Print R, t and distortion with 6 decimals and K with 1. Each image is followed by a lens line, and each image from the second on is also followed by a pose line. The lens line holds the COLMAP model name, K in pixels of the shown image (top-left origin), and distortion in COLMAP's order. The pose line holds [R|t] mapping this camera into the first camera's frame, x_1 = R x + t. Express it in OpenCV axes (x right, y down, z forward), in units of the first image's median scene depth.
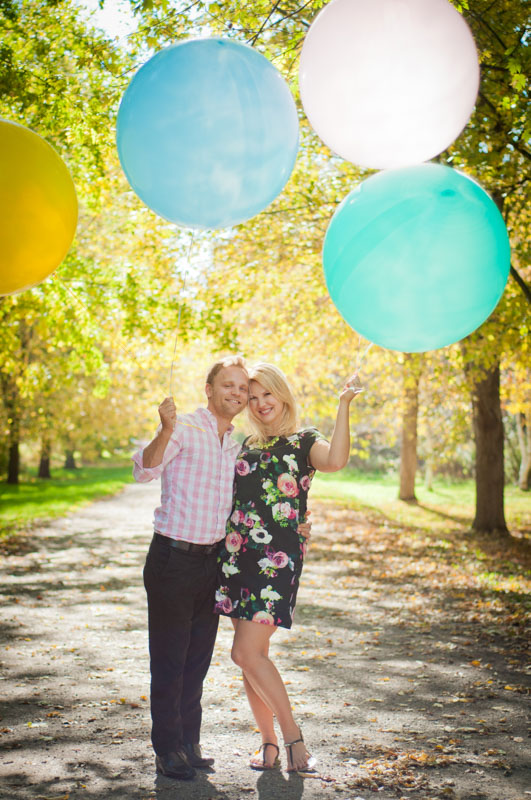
lens RADIAL K [[1779.9, 0, 264.3], [0, 1779.9, 401.6], [0, 0, 1]] dist [-0.028326, 0.179048]
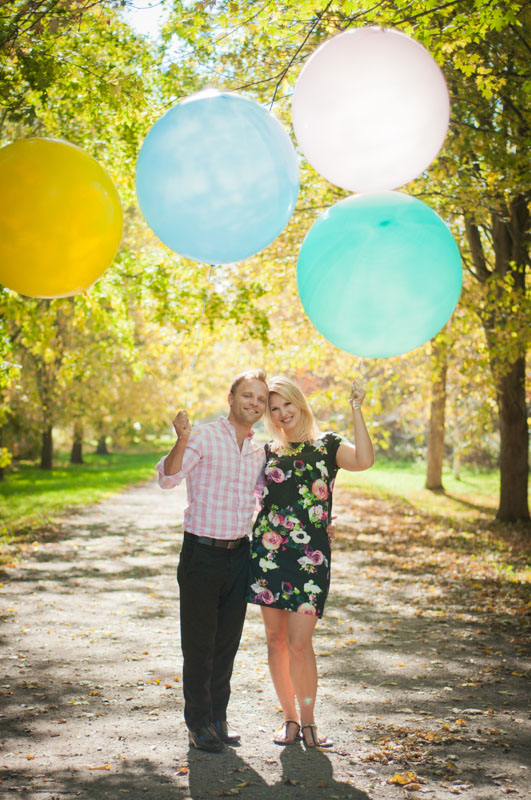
lens RADIAL K [[2062.4, 0, 225.4], [0, 2062.4, 399.4], [0, 0, 1]] dist [-0.021807, 0.257535]
pose [[0.999225, 0.005965, -0.038899, 0.007776], [-0.004916, 0.999623, 0.027010, -0.030700], [0.039045, -0.026798, 0.998878, -0.201499]]
